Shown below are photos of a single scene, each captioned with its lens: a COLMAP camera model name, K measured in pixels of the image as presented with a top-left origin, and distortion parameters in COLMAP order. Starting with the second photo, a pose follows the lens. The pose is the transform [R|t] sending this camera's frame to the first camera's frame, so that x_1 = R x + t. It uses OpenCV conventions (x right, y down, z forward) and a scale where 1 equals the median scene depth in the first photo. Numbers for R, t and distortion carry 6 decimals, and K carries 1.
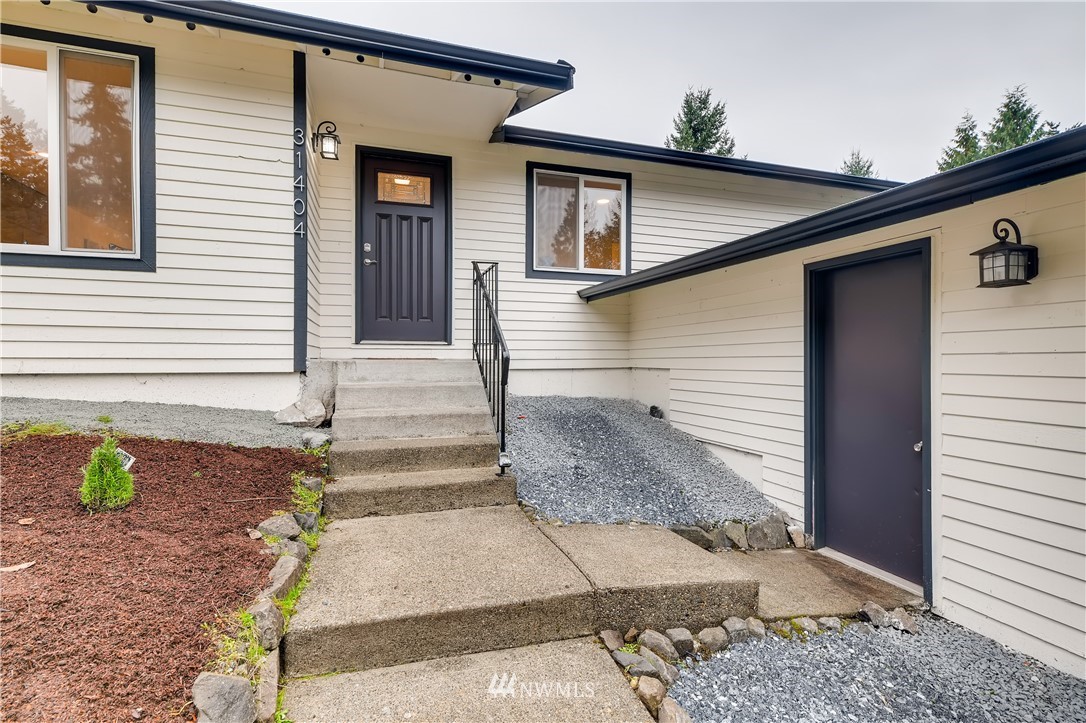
lens RADIAL K [[513.5, 0, 546.5], [0, 513.5, 360.4], [0, 0, 1]] dist [0.008235, 0.000201]
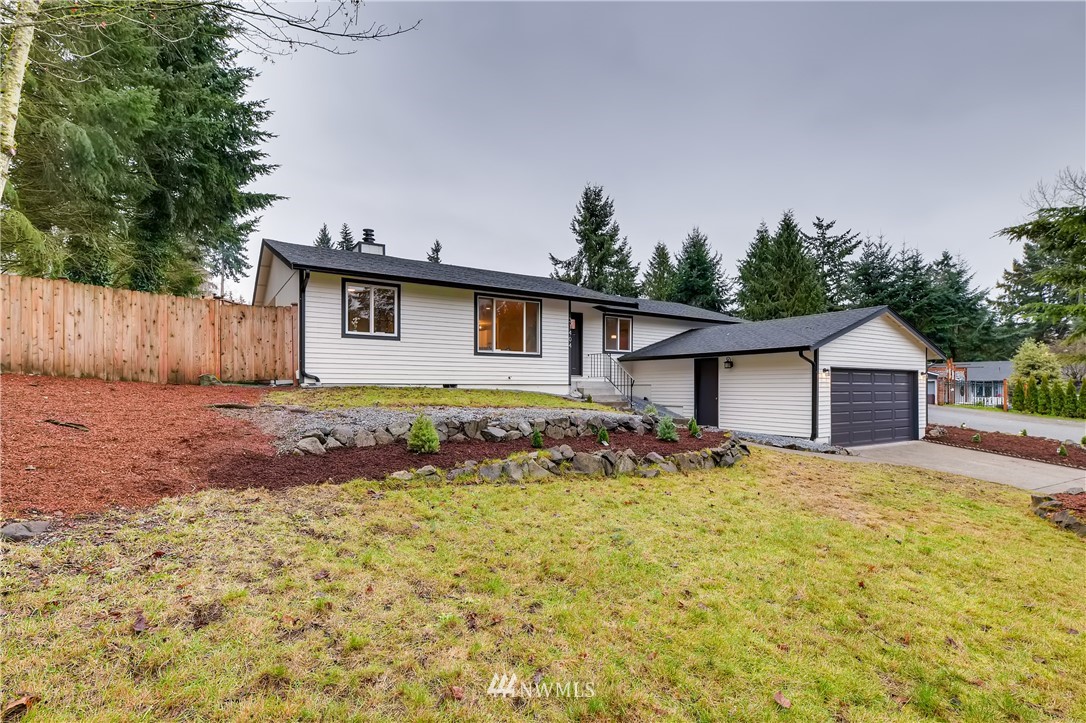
lens RADIAL K [[511.4, 0, 546.1], [0, 511.4, 391.7], [0, 0, 1]] dist [0.001492, 0.000081]
pose [[0.966646, -0.003083, 0.256098, -0.212753], [0.001093, 0.999968, 0.007911, 0.005950], [-0.256115, -0.007368, 0.966618, -0.334657]]
